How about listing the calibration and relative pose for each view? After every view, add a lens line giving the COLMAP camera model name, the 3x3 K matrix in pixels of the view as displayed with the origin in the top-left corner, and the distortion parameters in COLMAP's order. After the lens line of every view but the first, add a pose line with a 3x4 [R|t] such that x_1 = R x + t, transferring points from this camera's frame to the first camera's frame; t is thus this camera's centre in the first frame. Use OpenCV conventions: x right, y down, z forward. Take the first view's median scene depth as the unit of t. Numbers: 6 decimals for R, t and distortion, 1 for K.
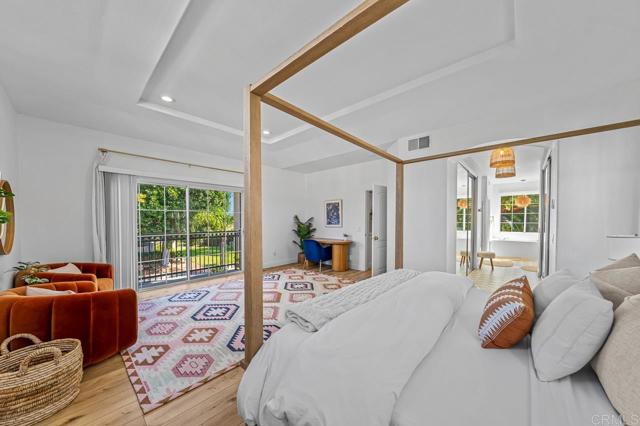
lens RADIAL K [[222.0, 0, 327.3], [0, 222.0, 220.2], [0, 0, 1]] dist [-0.000773, -0.000030]
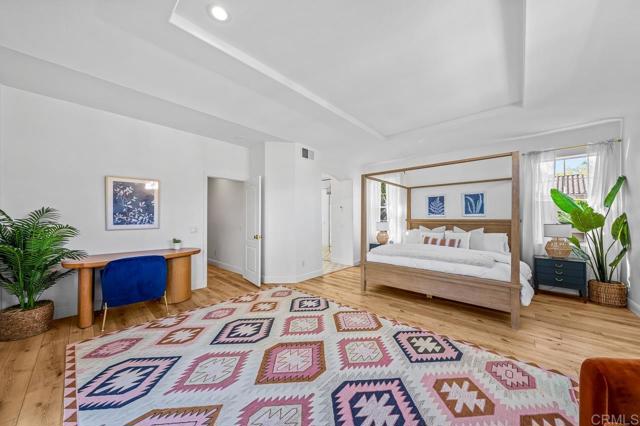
lens RADIAL K [[217.8, 0, 320.0], [0, 217.8, 213.0], [0, 0, 1]] dist [-0.002091, -0.000075]
pose [[0.033730, 0.016319, 0.999298, -0.581546], [0.005236, 0.999850, -0.016505, 0.003700], [-0.999417, 0.005789, 0.033640, 0.664366]]
